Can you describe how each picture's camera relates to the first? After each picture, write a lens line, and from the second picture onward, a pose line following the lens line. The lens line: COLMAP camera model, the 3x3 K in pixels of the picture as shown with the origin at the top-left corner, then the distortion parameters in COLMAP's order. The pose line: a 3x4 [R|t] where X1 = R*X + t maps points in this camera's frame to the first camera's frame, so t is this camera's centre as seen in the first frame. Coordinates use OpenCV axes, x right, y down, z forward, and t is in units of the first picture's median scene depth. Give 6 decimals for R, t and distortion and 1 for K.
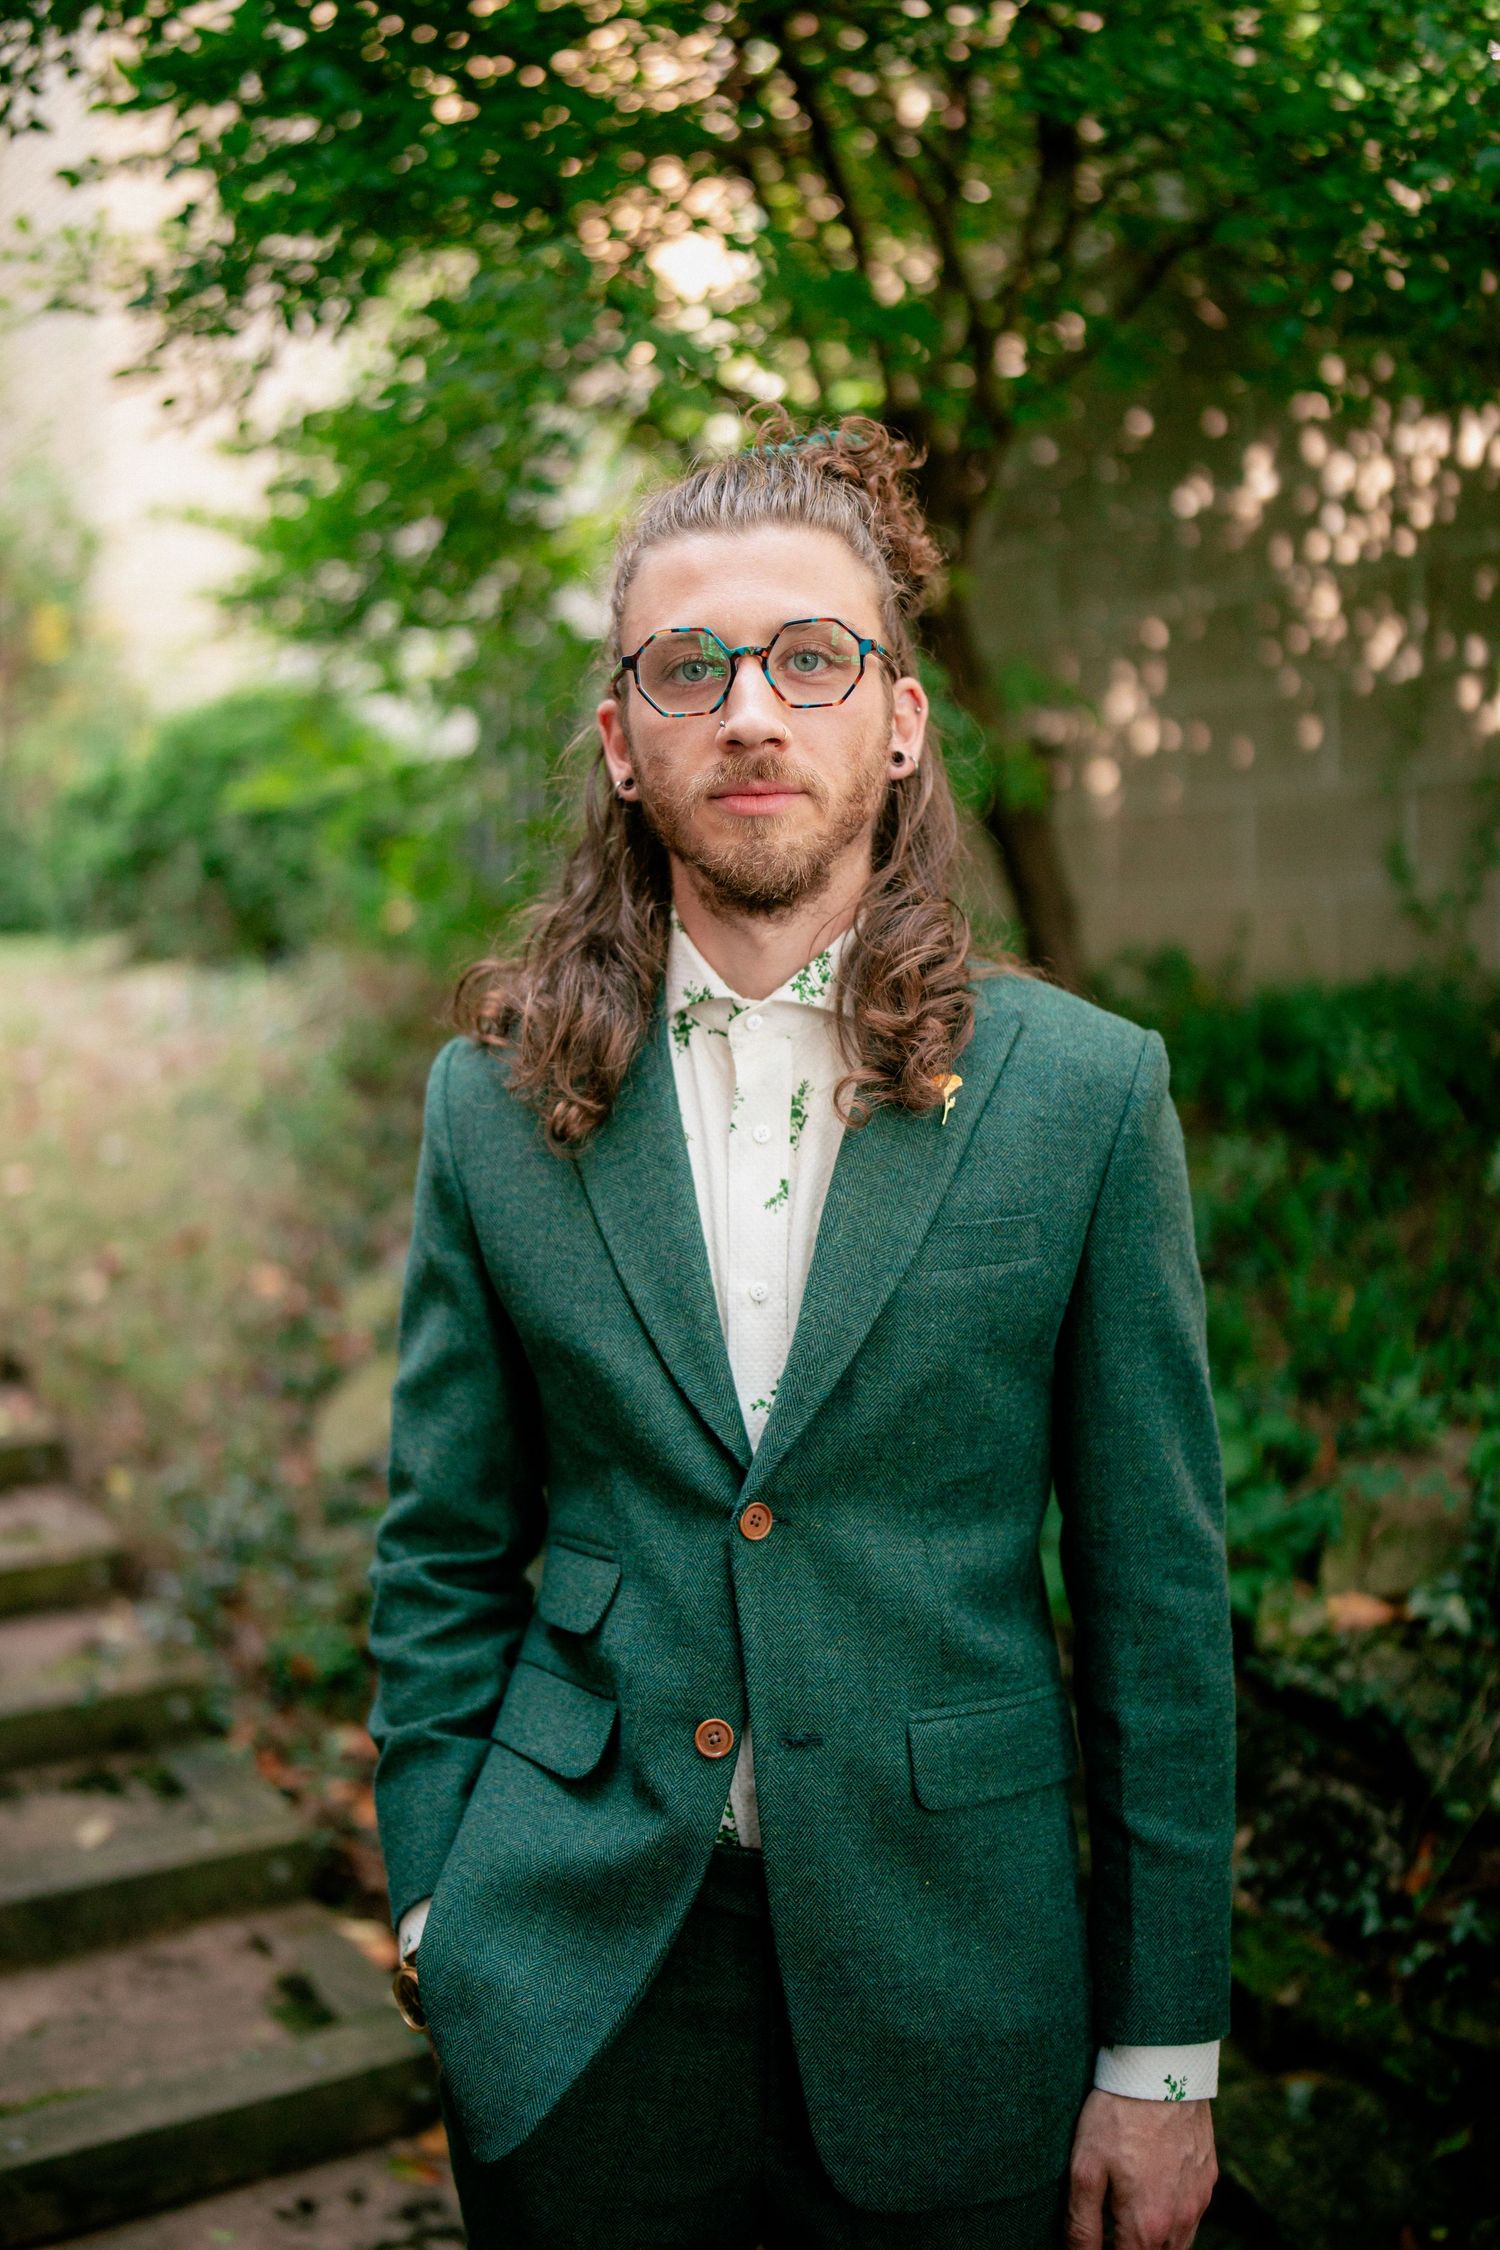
lens RADIAL K [[2258.9, 0, 750.0], [0, 2258.9, 1125.0], [0, 0, 1]] dist [-0.019992, -0.015145]
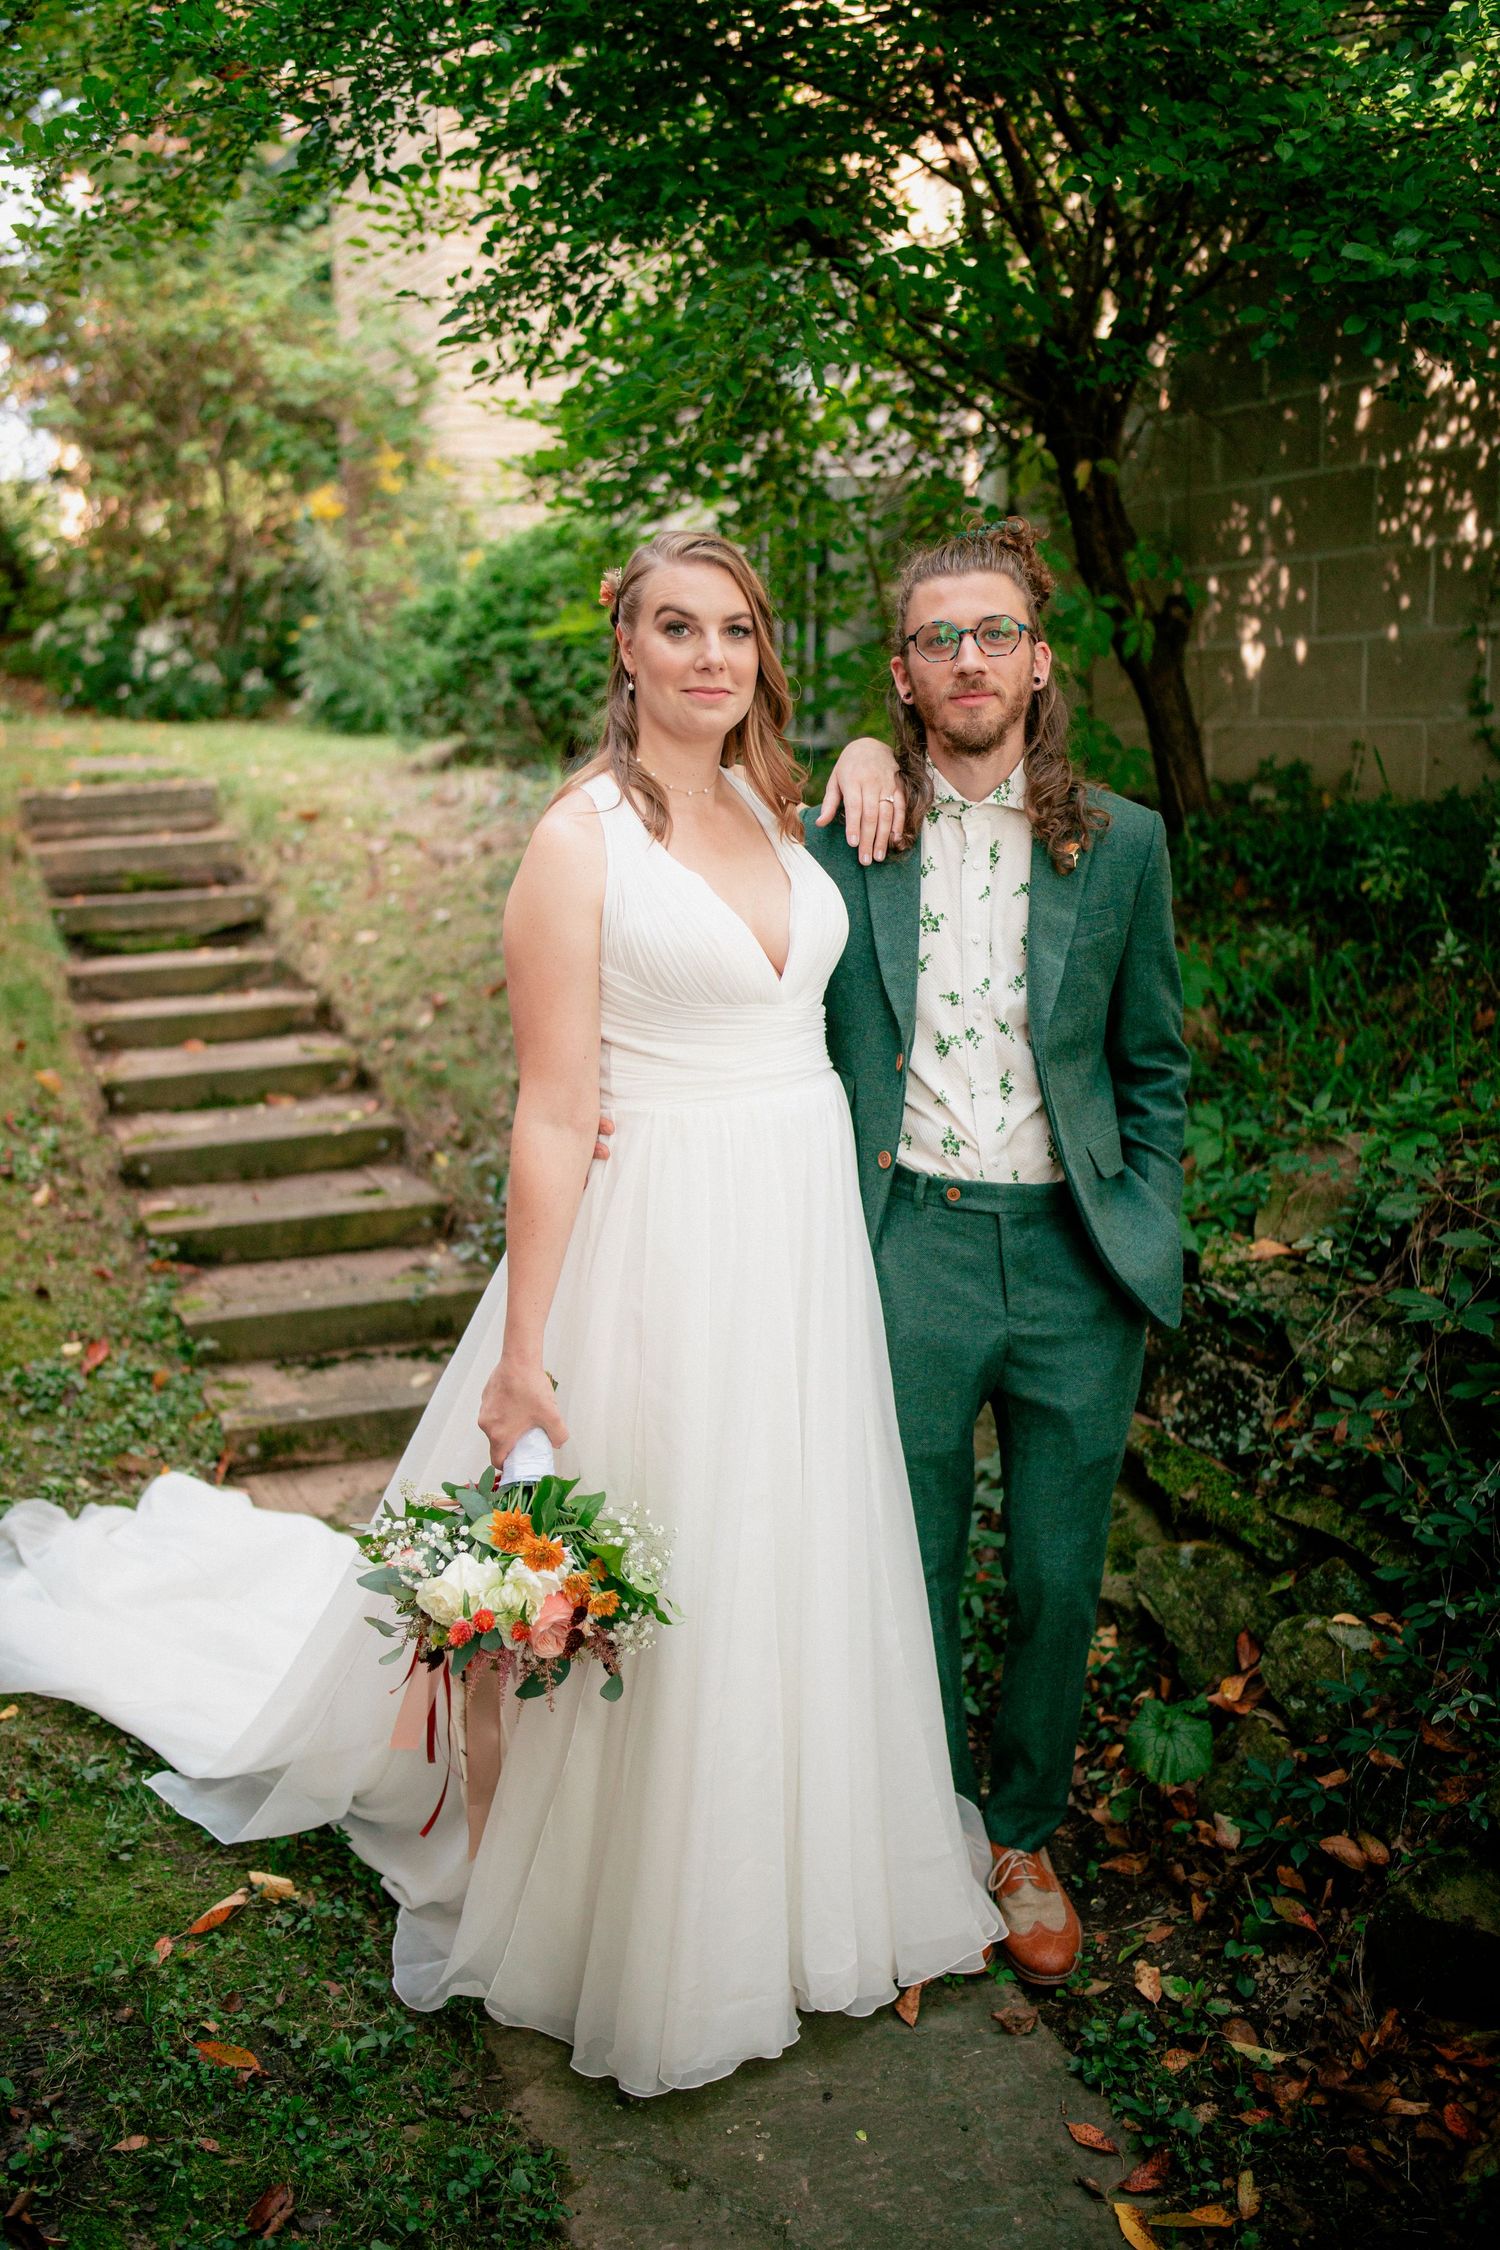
lens RADIAL K [[2258.9, 0, 750.0], [0, 2258.9, 1125.0], [0, 0, 1]] dist [-0.019992, -0.015145]
pose [[0.989603, 0.035510, -0.139374, 0.070215], [-0.021645, 0.994776, 0.099762, -0.000623], [0.142189, -0.095708, 0.985202, -0.234899]]
